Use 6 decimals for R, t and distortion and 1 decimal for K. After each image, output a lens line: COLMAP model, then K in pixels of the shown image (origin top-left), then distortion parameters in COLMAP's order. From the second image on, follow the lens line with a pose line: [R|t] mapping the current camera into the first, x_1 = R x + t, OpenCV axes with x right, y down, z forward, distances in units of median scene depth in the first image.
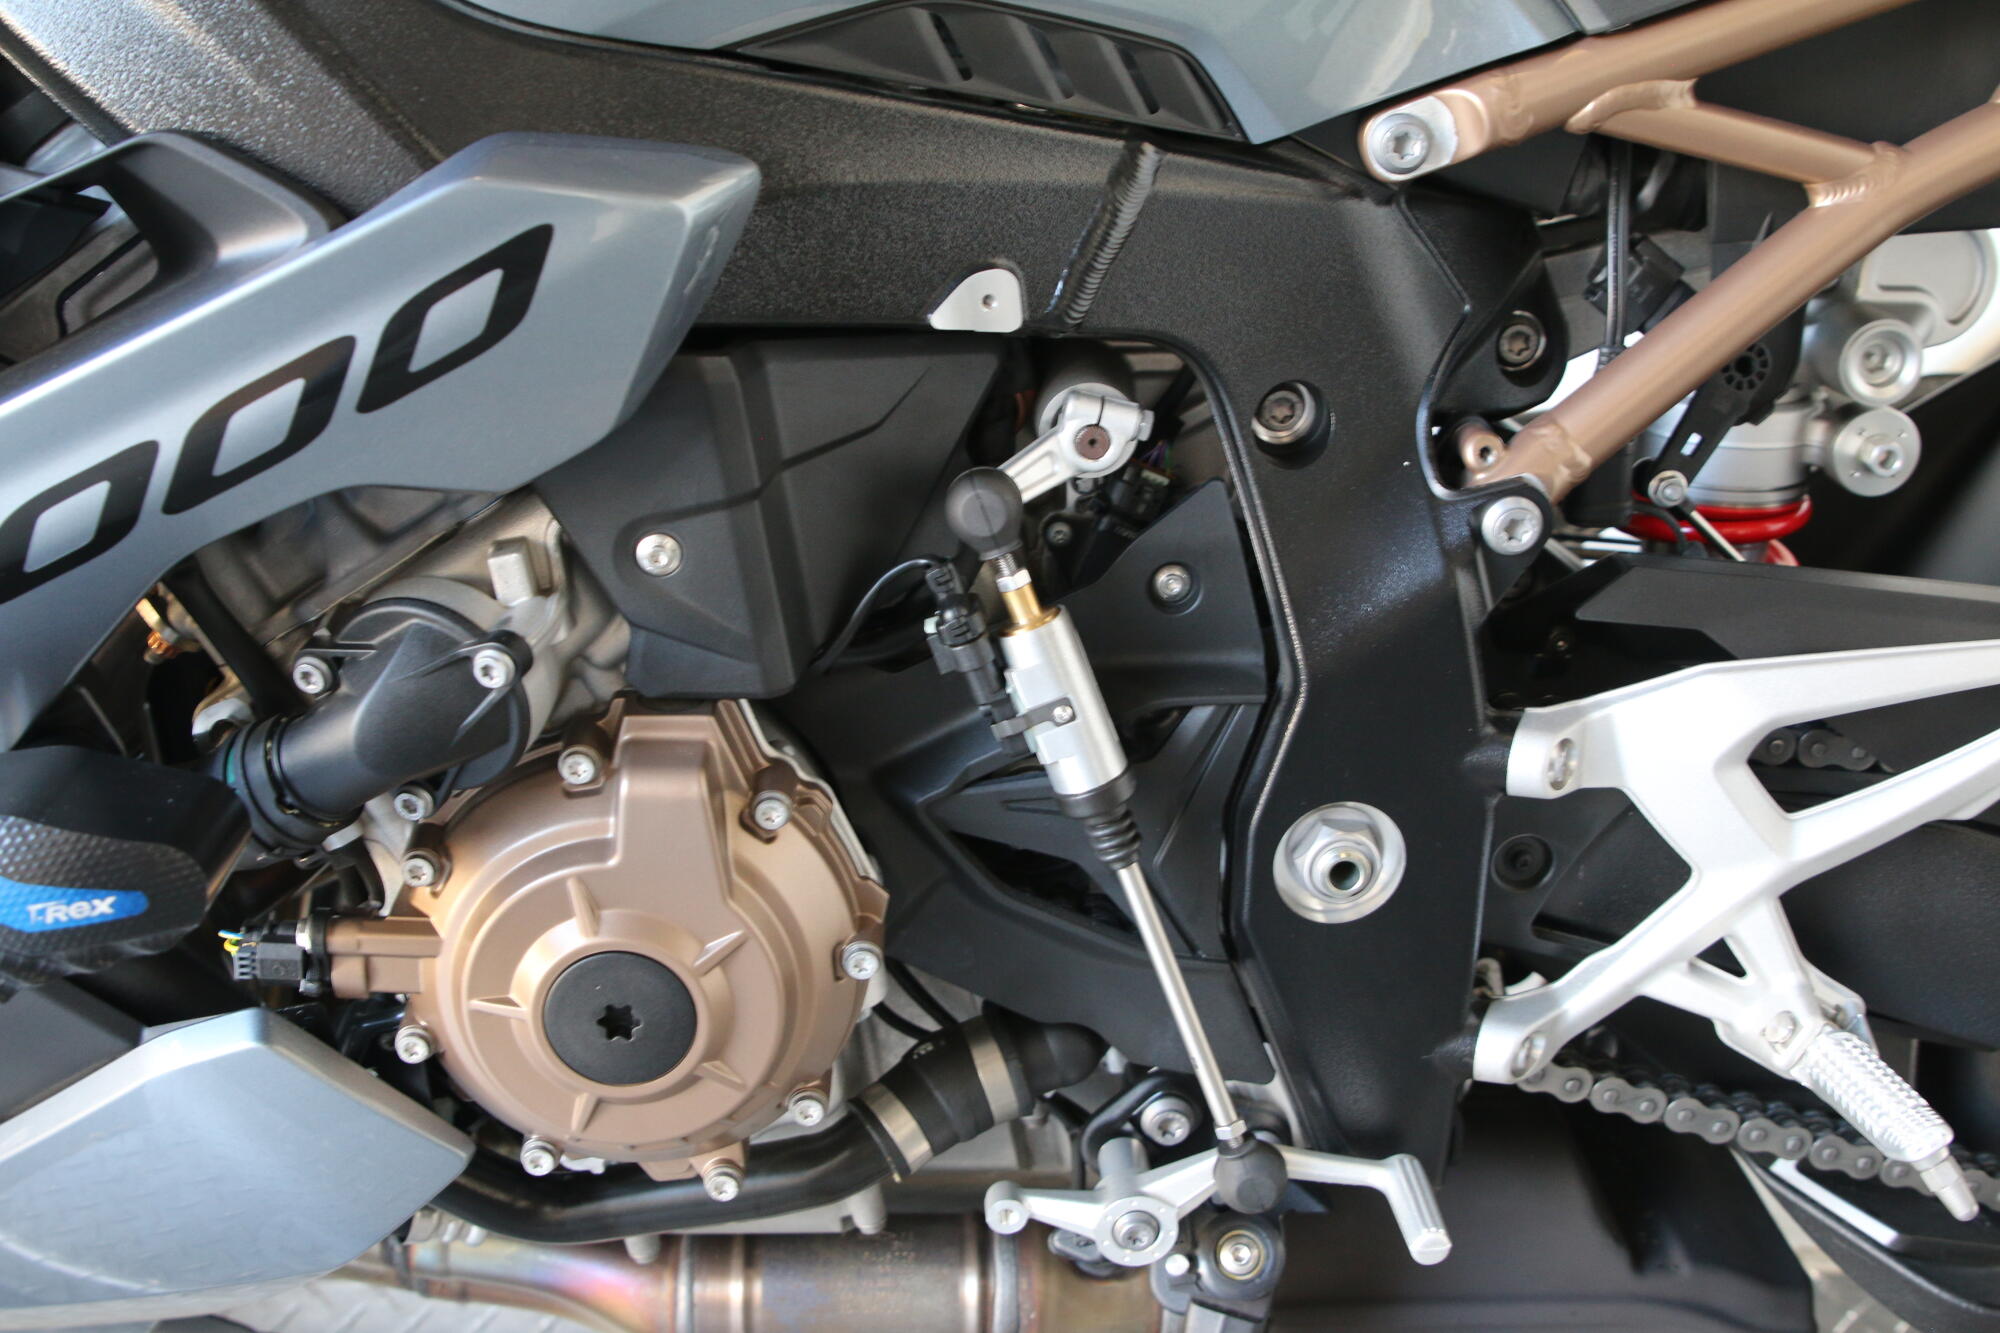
lens RADIAL K [[2220.1, 0, 998.7], [0, 2220.1, 653.4], [0, 0, 1]] dist [-0.149114, 0.124053]
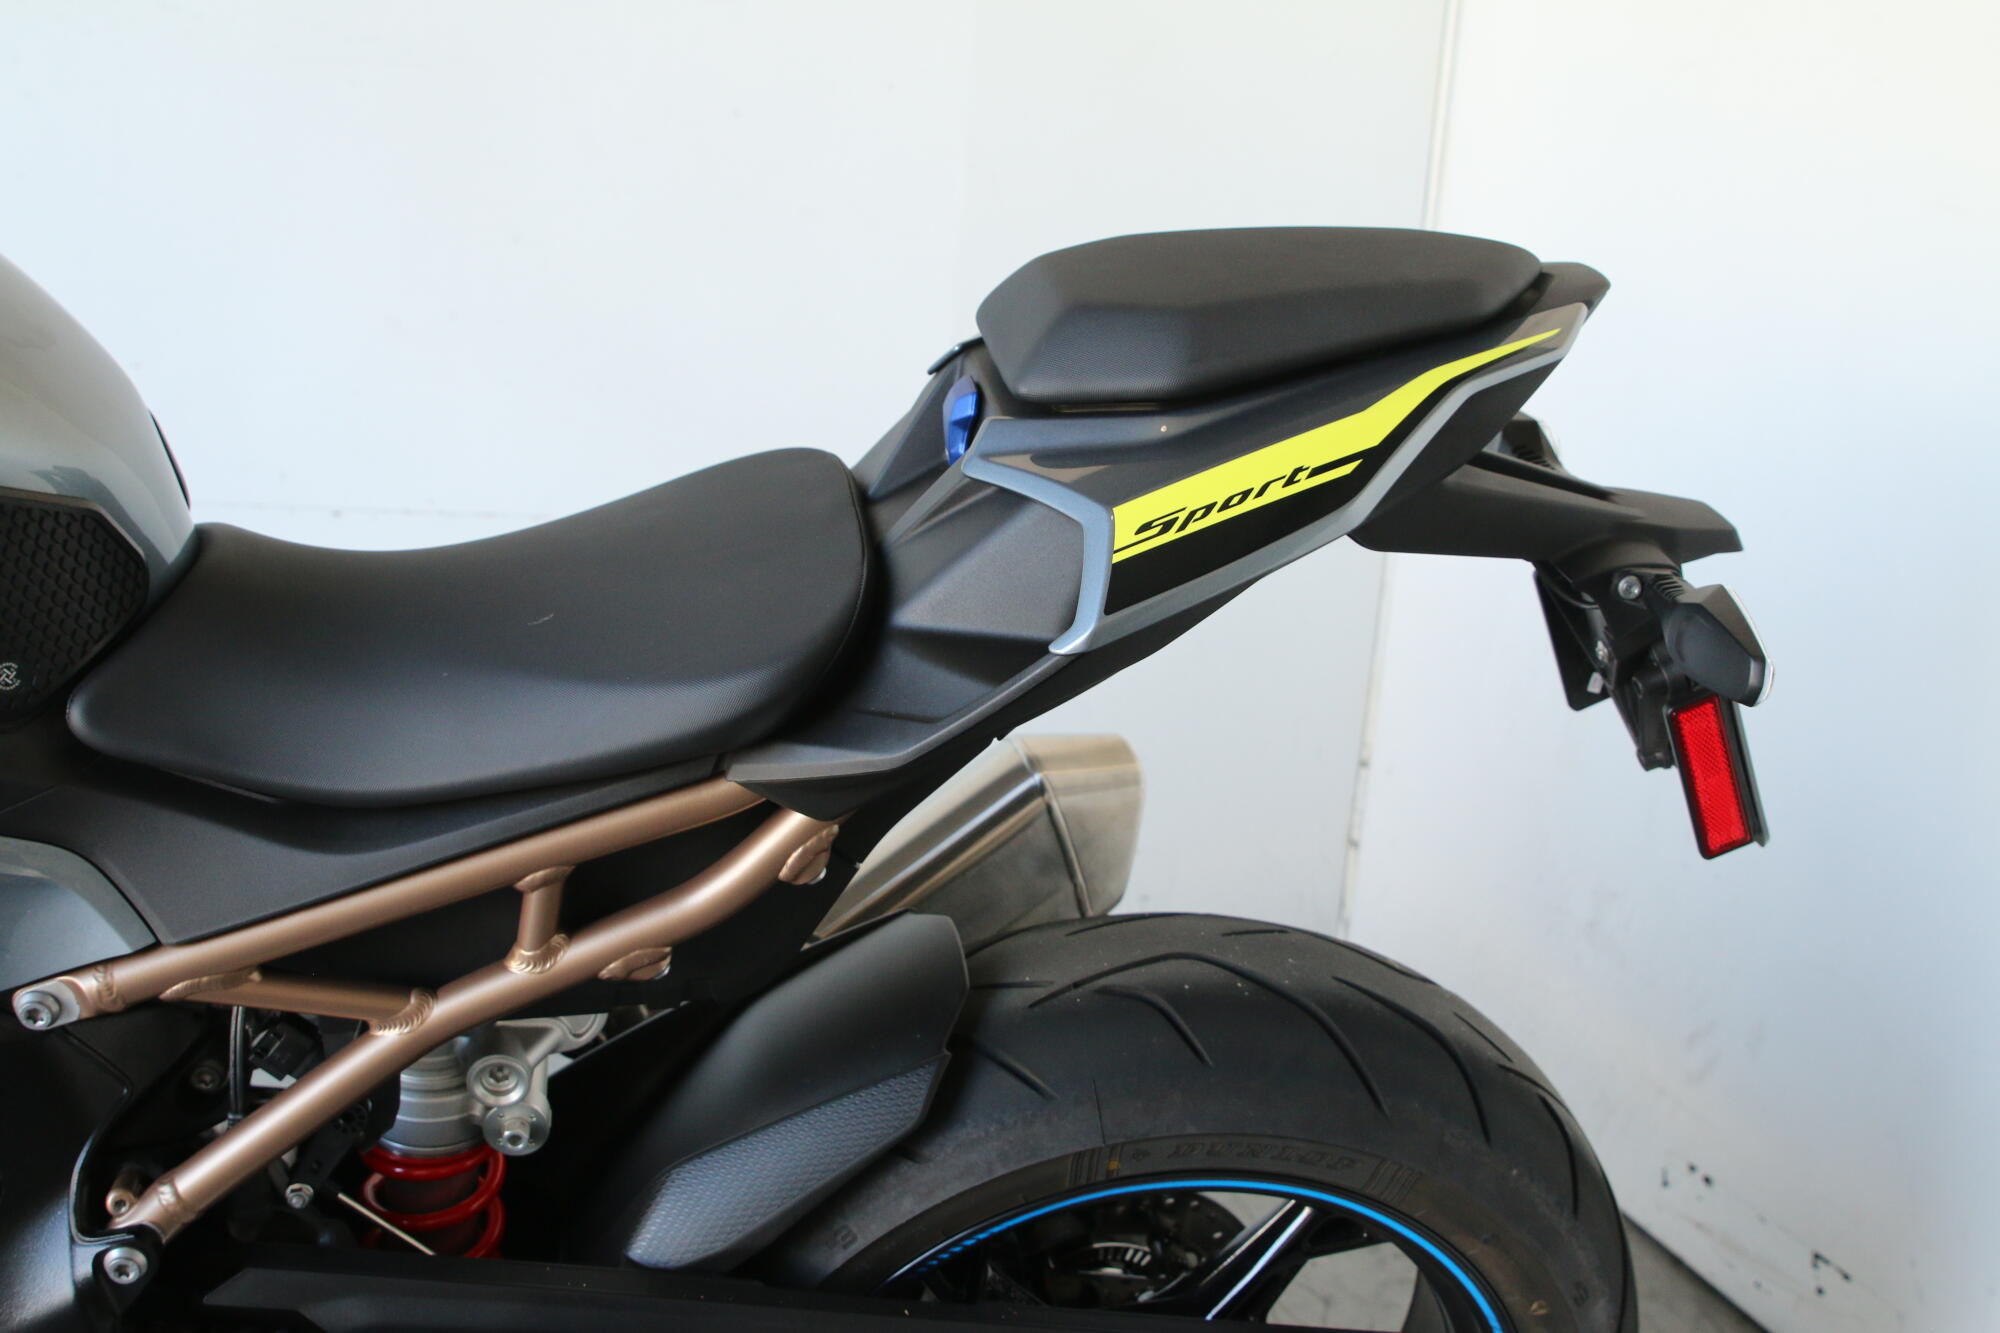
lens RADIAL K [[2206.7, 0, 1001.4], [0, 2206.7, 623.6], [0, 0, 1]] dist [-0.149062, 0.116375]
pose [[0.990624, 0.039996, 0.130627, 0.589642], [-0.047645, 0.997295, 0.055968, -0.569374], [-0.128035, -0.061667, 0.989851, -0.419925]]
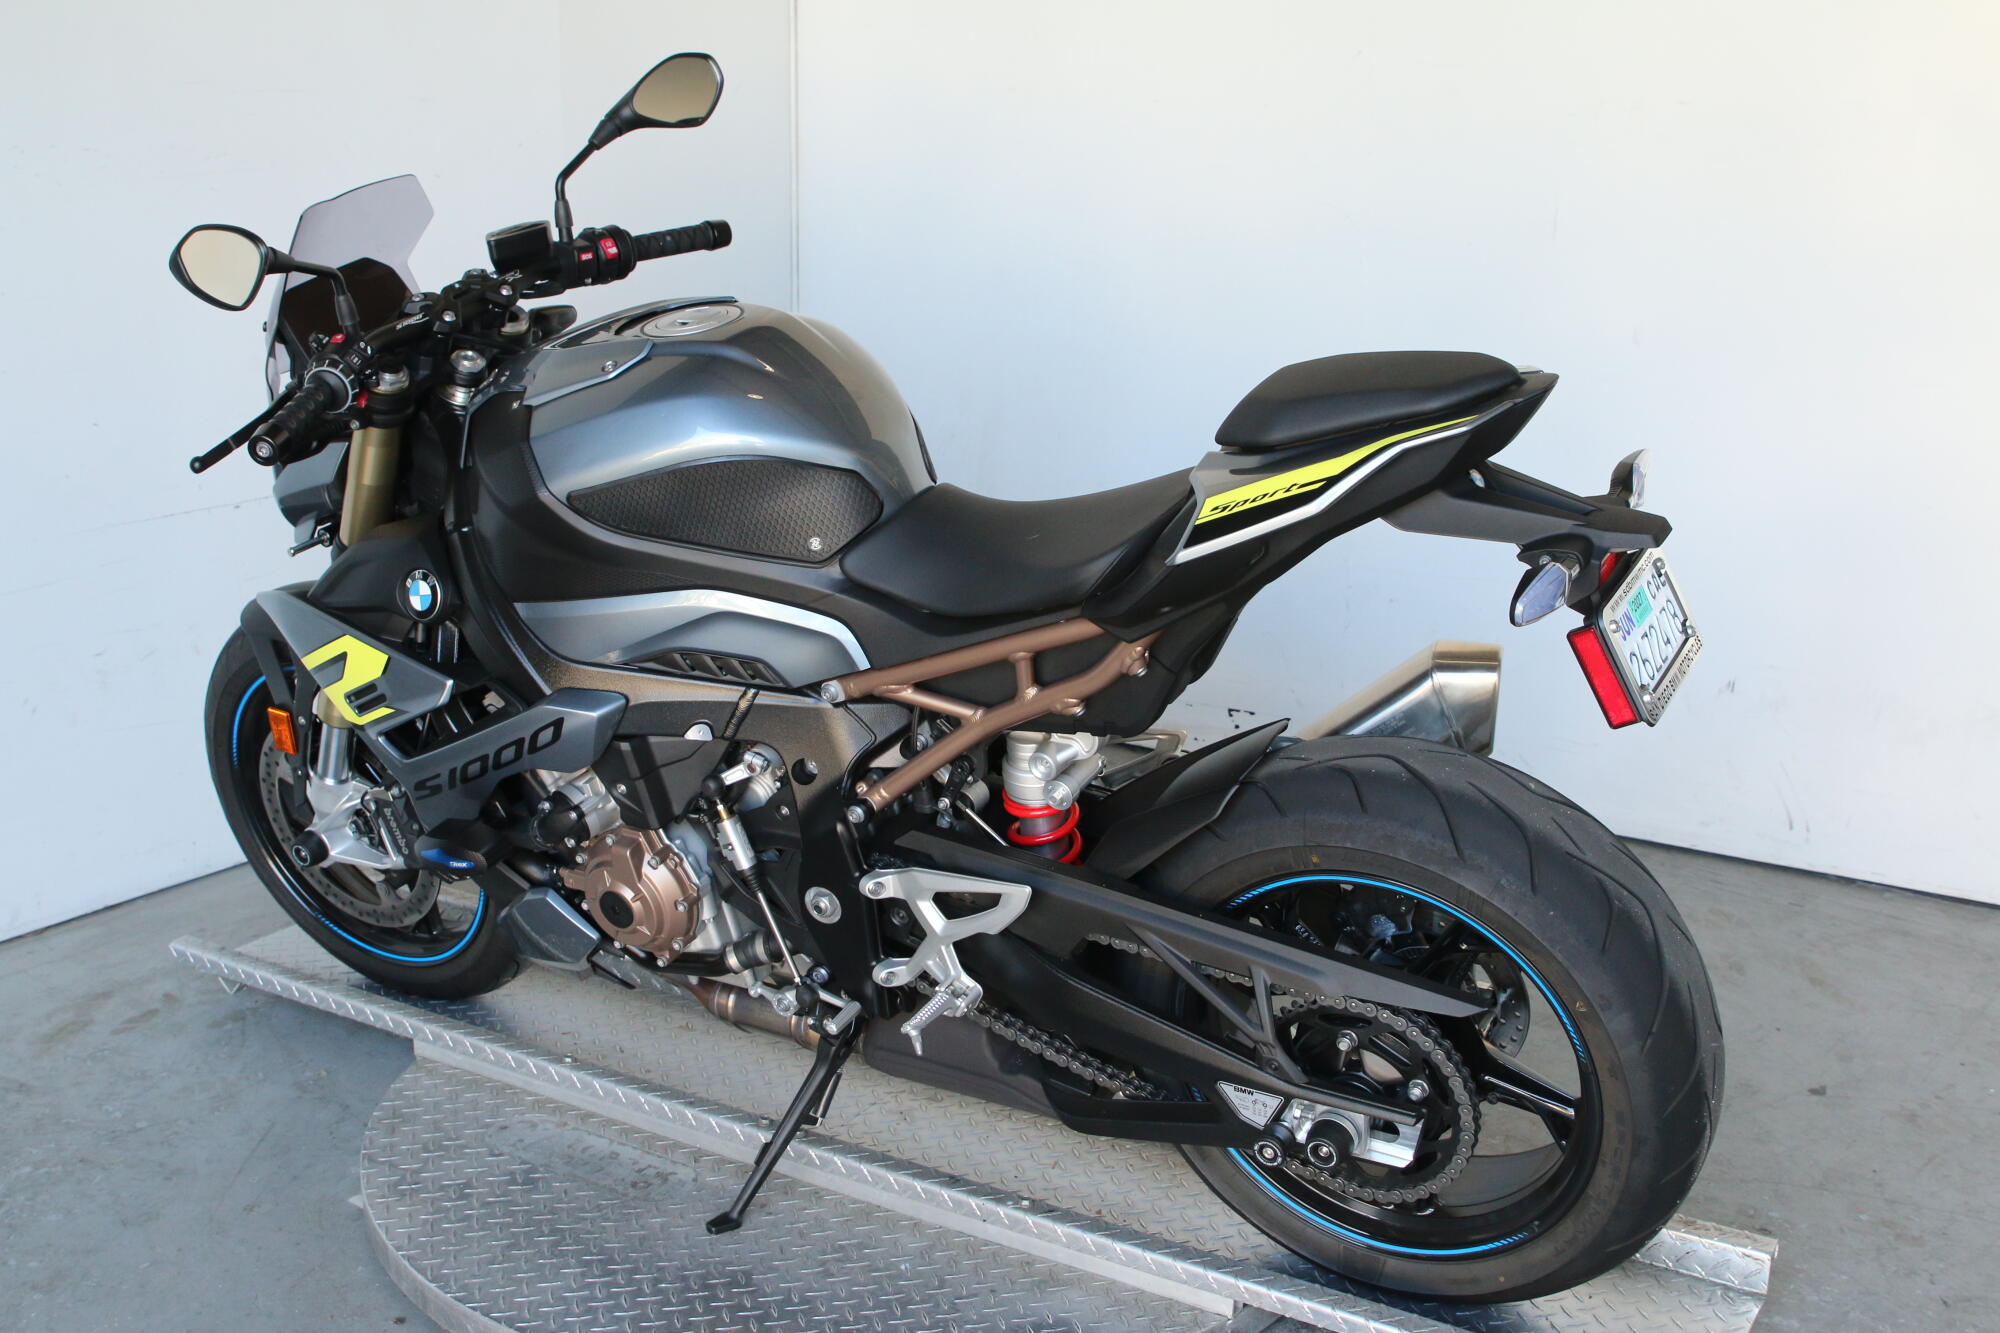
lens RADIAL K [[2206.7, 0, 1001.4], [0, 2206.7, 623.6], [0, 0, 1]] dist [-0.149062, 0.116375]
pose [[0.840721, 0.130480, -0.525513, 2.009555], [-0.077772, 0.989567, 0.121279, -0.719706], [0.535854, -0.061092, 0.842097, -1.521275]]
